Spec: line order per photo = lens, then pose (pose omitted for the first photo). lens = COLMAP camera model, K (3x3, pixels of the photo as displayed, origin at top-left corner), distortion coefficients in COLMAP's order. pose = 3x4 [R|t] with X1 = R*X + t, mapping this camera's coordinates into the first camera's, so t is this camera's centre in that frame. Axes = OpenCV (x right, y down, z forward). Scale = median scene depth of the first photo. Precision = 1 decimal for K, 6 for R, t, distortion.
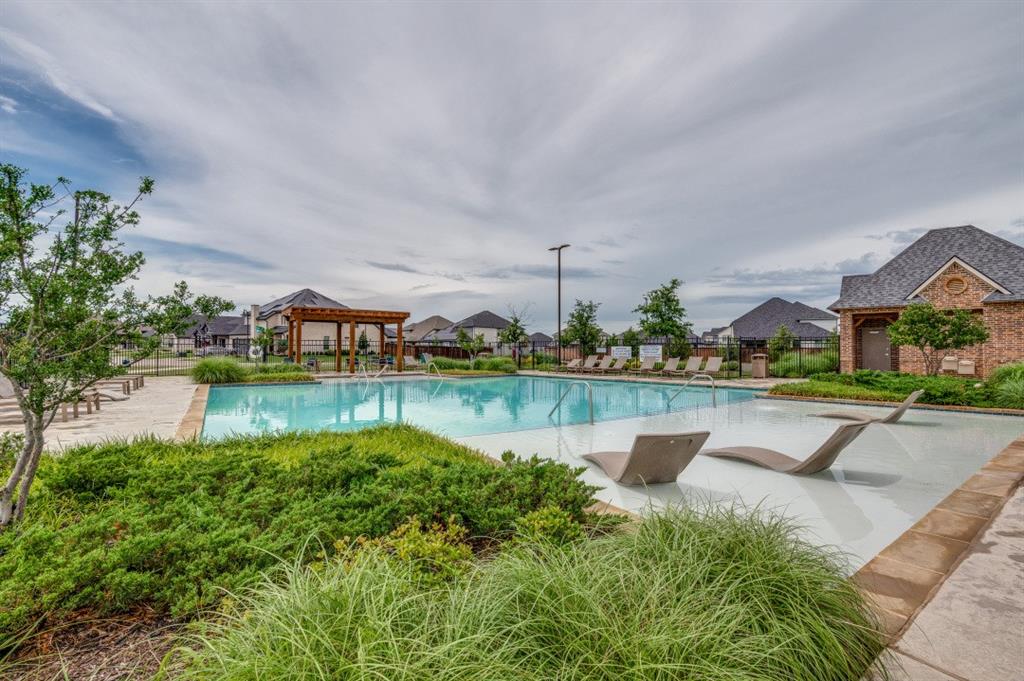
lens RADIAL K [[472.5, 0, 506.6], [0, 472.5, 341.5], [0, 0, 1]] dist [-0.020263, -0.000672]
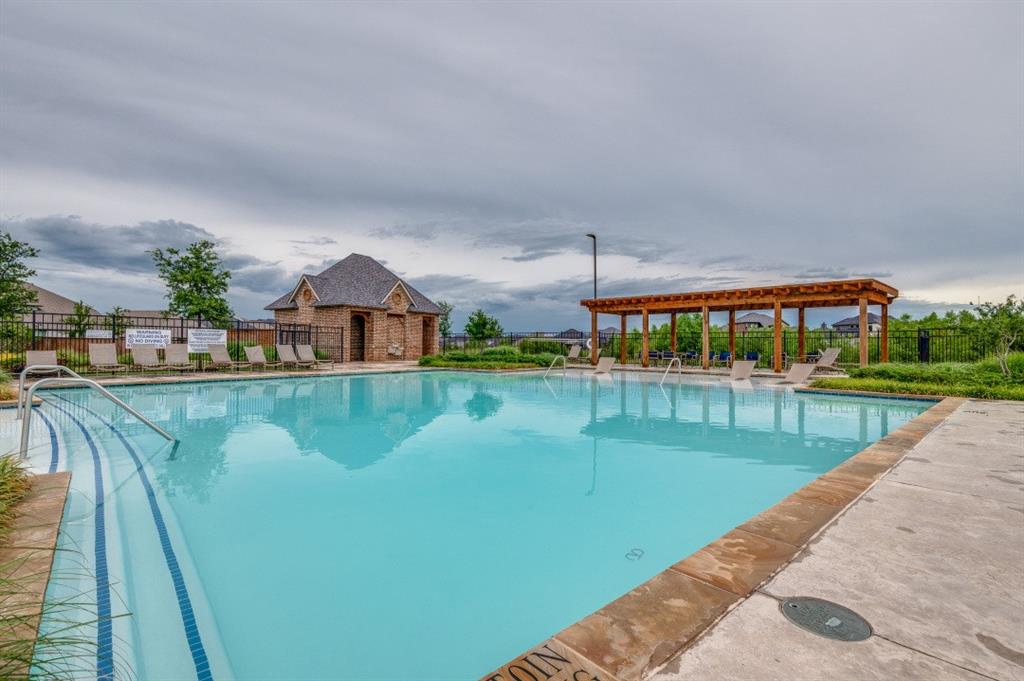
lens RADIAL K [[472.5, 0, 506.6], [0, 472.5, 341.5], [0, 0, 1]] dist [-0.020263, -0.000672]
pose [[-0.063230, 0.008752, 0.997961, -0.530401], [-0.038916, 0.999179, -0.011229, 0.021632], [-0.997240, -0.039547, -0.062838, 0.739215]]
